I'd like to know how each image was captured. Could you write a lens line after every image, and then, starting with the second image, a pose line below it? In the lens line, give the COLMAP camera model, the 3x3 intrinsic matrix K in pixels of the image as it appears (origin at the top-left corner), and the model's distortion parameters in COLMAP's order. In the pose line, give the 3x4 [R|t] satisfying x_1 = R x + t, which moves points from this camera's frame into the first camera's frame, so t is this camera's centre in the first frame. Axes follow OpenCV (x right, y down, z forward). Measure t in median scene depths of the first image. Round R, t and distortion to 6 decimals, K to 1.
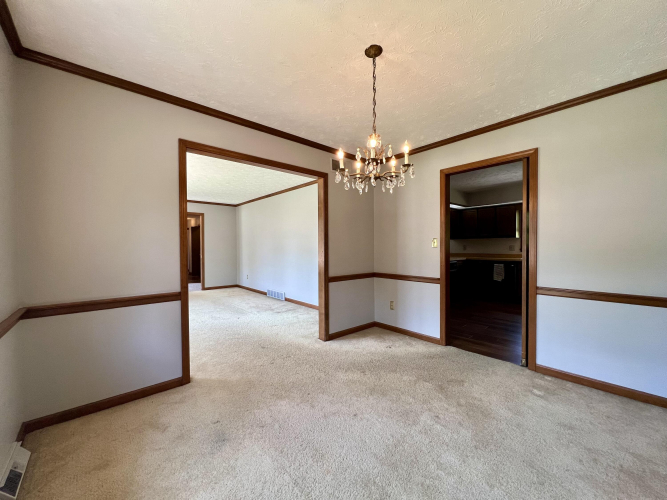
lens RADIAL K [[268.3, 0, 335.1], [0, 268.3, 248.3], [0, 0, 1]] dist [0.003626, -0.000406]
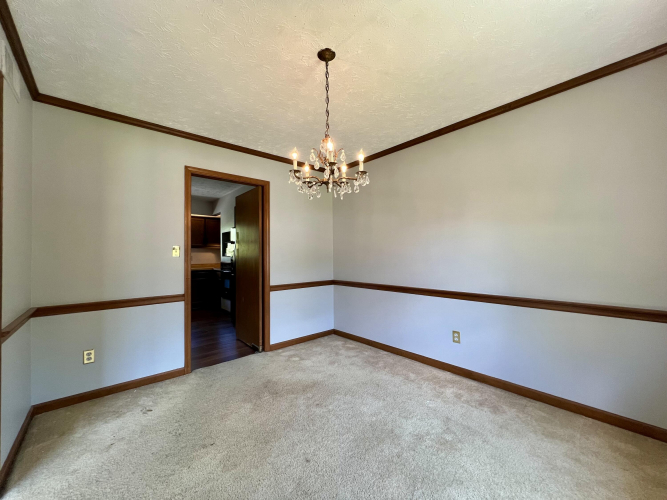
lens RADIAL K [[268.3, 0, 331.1], [0, 268.3, 249.4], [0, 0, 1]] dist [0.003626, -0.000406]
pose [[0.009481, 0.026404, 0.999606, -0.469001], [0.017341, 0.999497, -0.026565, 0.003666], [-0.999805, 0.017586, 0.009019, 0.565994]]
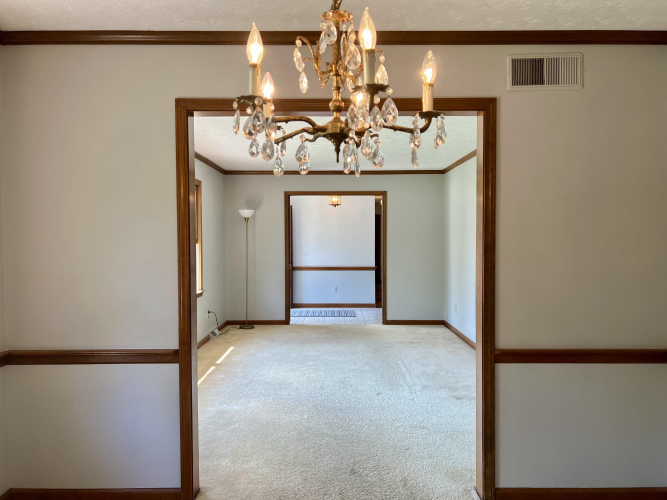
lens RADIAL K [[500.8, 0, 332.0], [0, 500.8, 249.8], [0, 0, 1]] dist [0.029426, -0.006493]
pose [[0.746459, 0.018328, -0.665179, 0.333637], [-0.004017, 0.999727, 0.023039, -0.070309], [0.665419, -0.014526, 0.746329, 0.284035]]
